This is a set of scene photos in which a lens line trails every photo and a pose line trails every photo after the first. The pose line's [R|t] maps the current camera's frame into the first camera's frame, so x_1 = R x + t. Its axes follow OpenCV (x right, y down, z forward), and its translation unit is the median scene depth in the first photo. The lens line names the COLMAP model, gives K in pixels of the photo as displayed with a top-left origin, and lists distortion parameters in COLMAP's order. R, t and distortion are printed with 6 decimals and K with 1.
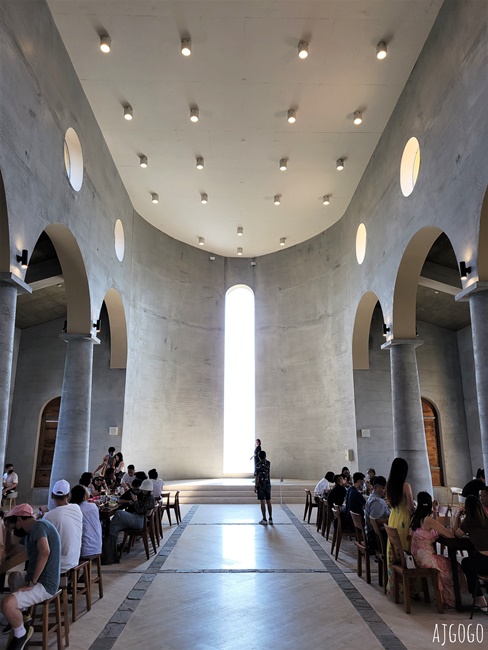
lens RADIAL K [[486.1, 0, 244.0], [0, 486.1, 325.0], [0, 0, 1]] dist [0.053624, -0.031573]
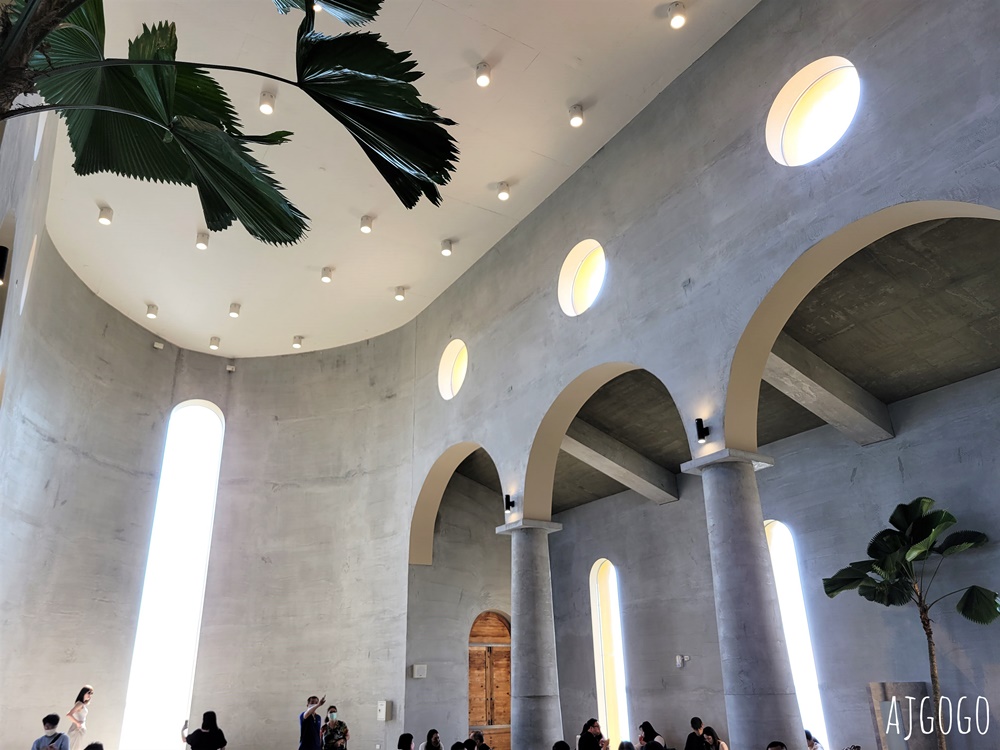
lens RADIAL K [[755.2, 0, 497.6], [0, 755.2, 380.6], [0, 0, 1]] dist [0.050248, -0.042295]
pose [[0.862185, 0.175619, 0.475180, -0.166240], [-0.101103, 0.978770, -0.178292, 0.021601], [-0.496403, 0.105679, 0.861636, 0.078998]]
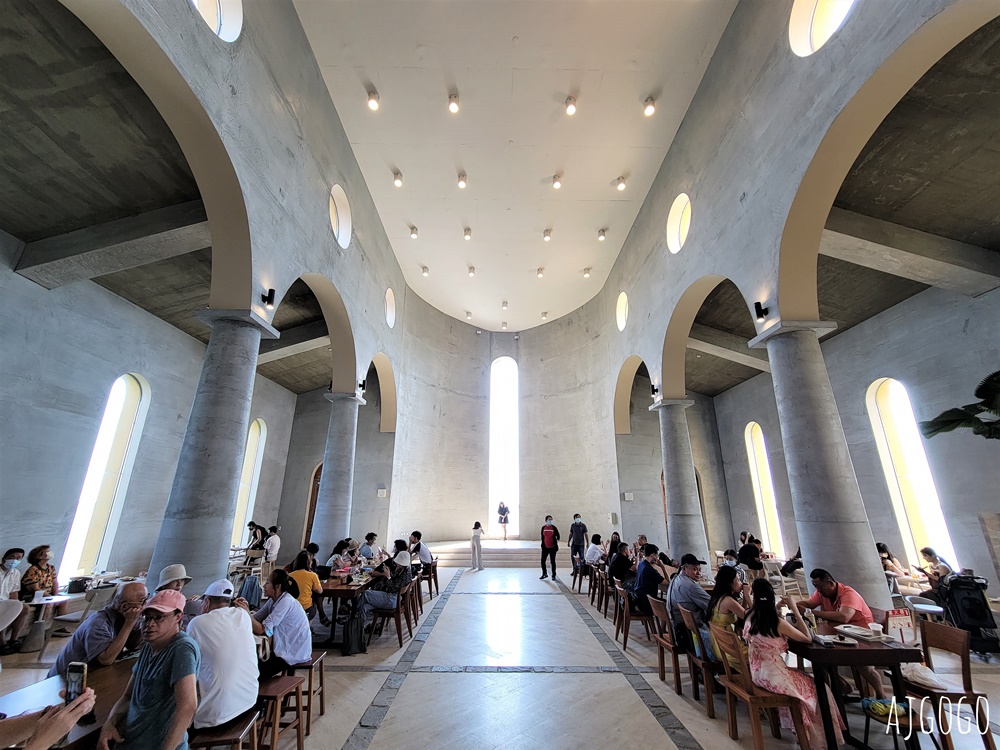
lens RADIAL K [[409.1, 0, 500.6], [0, 409.1, 379.0], [0, 0, 1]] dist [-0.001097, -0.000473]
pose [[0.999922, 0.000847, -0.012439, -0.006716], [-0.001589, 0.998212, -0.059751, 0.025645], [0.012366, 0.059767, 0.998136, 0.119189]]
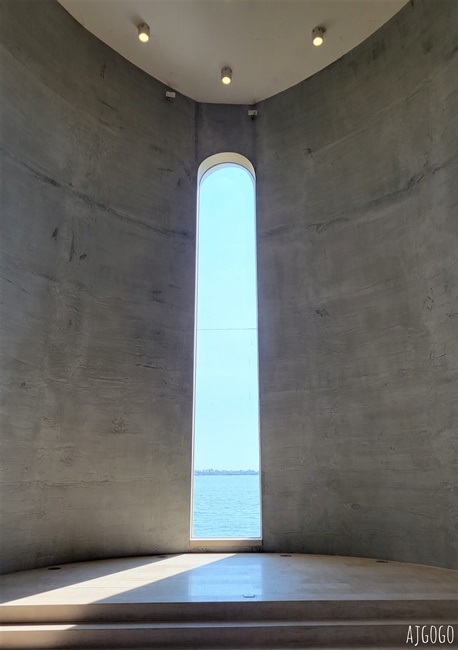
lens RADIAL K [[515.1, 0, 237.3], [0, 515.1, 326.9], [0, 0, 1]] dist [0.041339, 0.002216]
pose [[0.999817, -0.001180, 0.019068, -0.009277], [0.001787, 0.999491, -0.031845, 0.139573], [-0.019021, 0.031873, 0.999311, 0.581624]]
